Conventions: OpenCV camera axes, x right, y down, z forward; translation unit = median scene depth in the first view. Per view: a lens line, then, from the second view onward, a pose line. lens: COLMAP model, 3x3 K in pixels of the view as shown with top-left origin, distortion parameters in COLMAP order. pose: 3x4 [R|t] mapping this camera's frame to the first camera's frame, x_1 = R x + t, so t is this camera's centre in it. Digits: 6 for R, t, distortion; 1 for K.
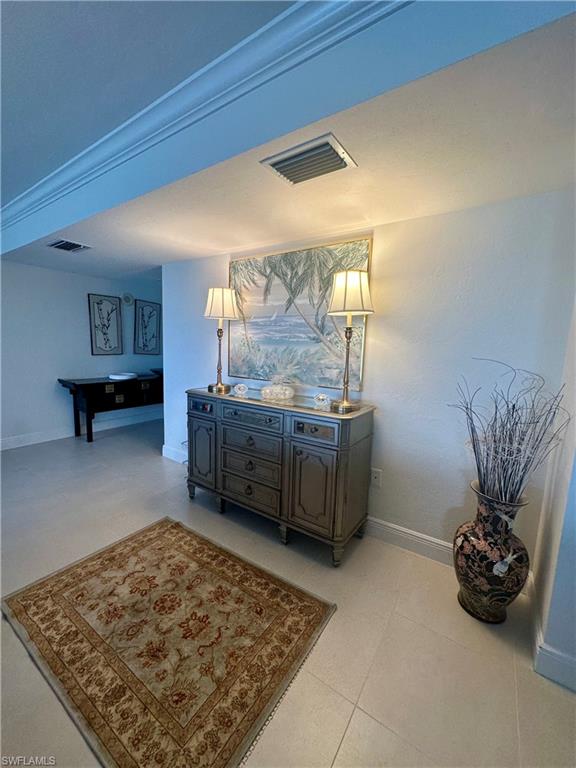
lens RADIAL K [[308.7, 0, 288.0], [0, 308.7, 384.0], [0, 0, 1]] dist [0.000812, 0.000299]
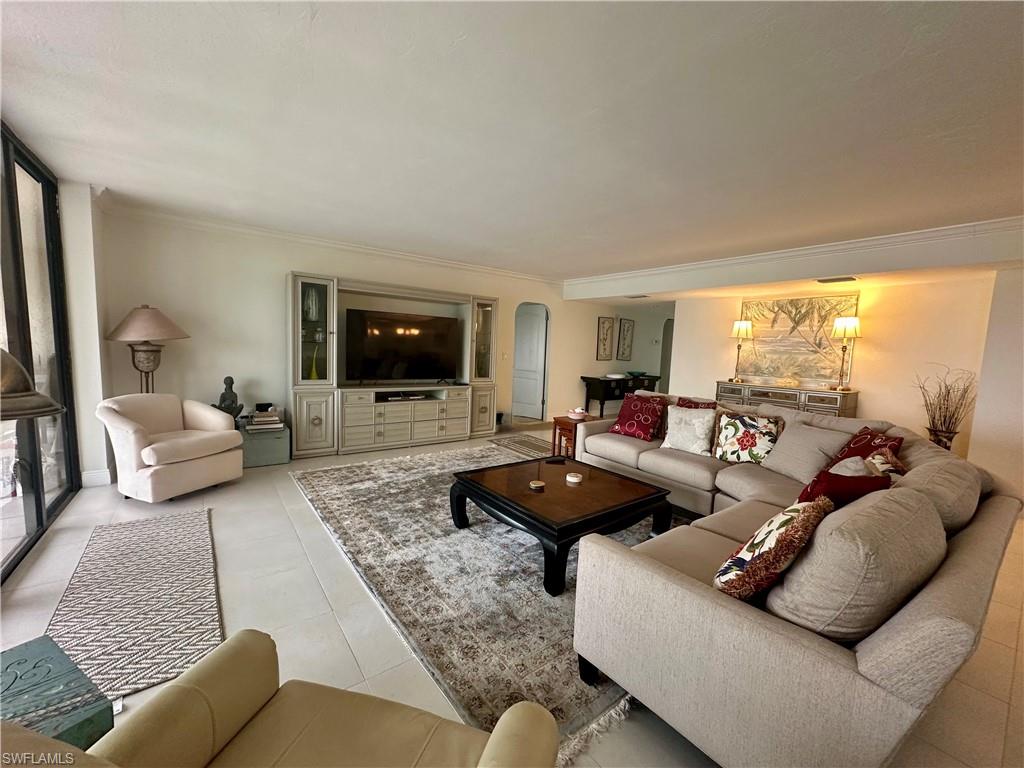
lens RADIAL K [[411.6, 0, 512.0], [0, 411.6, 384.0], [0, 0, 1]] dist [0.000812, 0.000299]
pose [[0.946513, 0.031708, -0.321104, -0.705766], [-0.047326, 0.998040, -0.040951, 0.191750], [0.319176, 0.053957, 0.946158, -1.551808]]
